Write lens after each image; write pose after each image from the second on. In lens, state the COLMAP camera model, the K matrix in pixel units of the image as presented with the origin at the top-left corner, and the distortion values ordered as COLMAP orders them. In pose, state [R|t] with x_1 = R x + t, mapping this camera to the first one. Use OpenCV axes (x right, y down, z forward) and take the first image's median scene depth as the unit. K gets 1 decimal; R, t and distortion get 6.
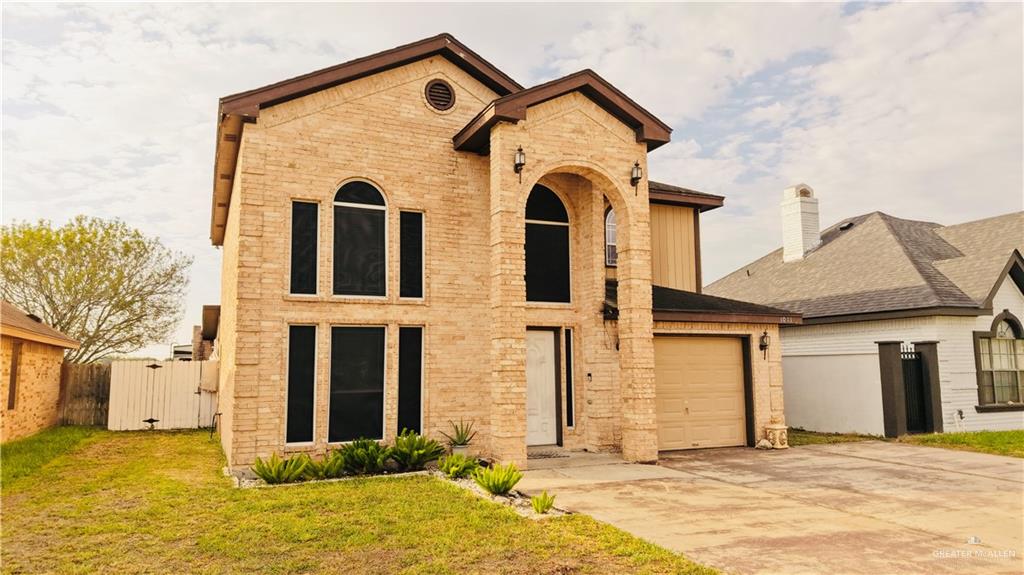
lens RADIAL K [[684.4, 0, 512.0], [0, 684.4, 284.0], [0, 0, 1]] dist [0.018426, -0.016802]
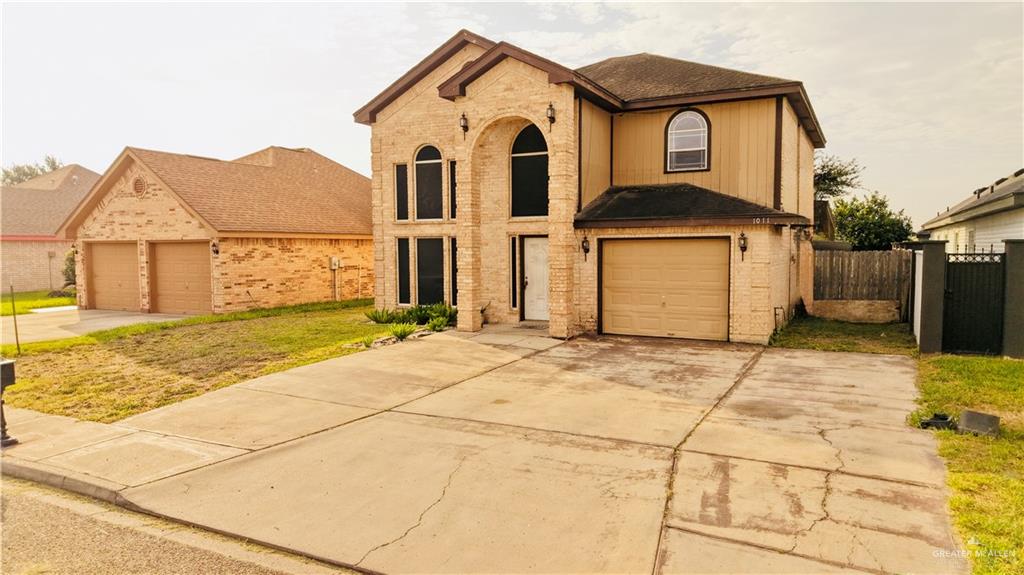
lens RADIAL K [[684.4, 0, 509.7], [0, 684.4, 295.7], [0, 0, 1]] dist [0.018426, -0.016802]
pose [[0.614335, 0.063184, -0.786512, 1.151124], [0.097546, 0.983061, 0.155166, -0.036023], [0.782993, -0.172045, 0.597765, 0.141136]]
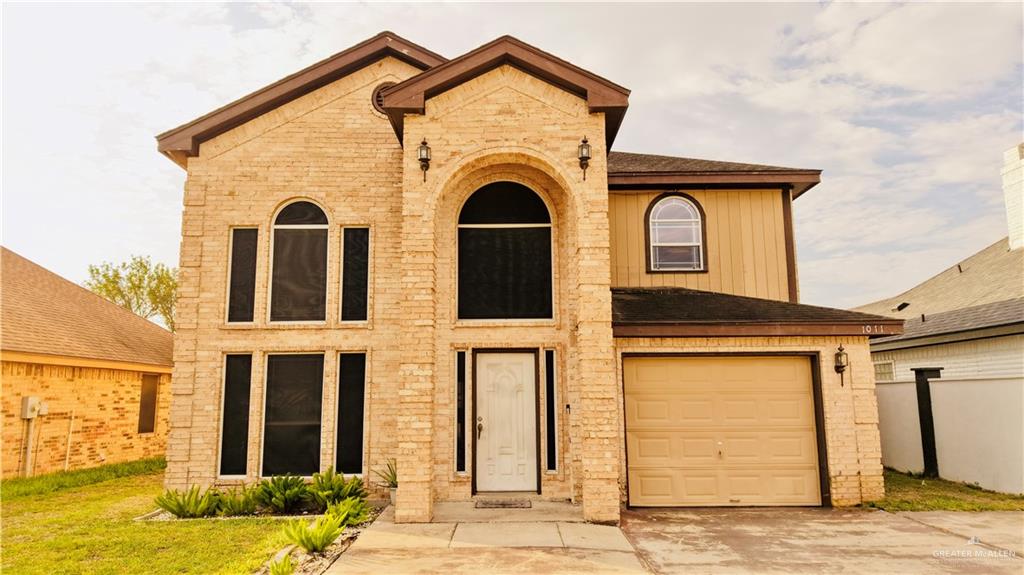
lens RADIAL K [[684.4, 0, 511.3], [0, 684.4, 283.2], [0, 0, 1]] dist [0.018426, -0.016802]
pose [[0.912334, -0.066041, -0.404086, 0.420503], [0.050284, 0.997508, -0.049497, 0.025601], [0.406348, 0.024838, 0.913381, 0.245761]]
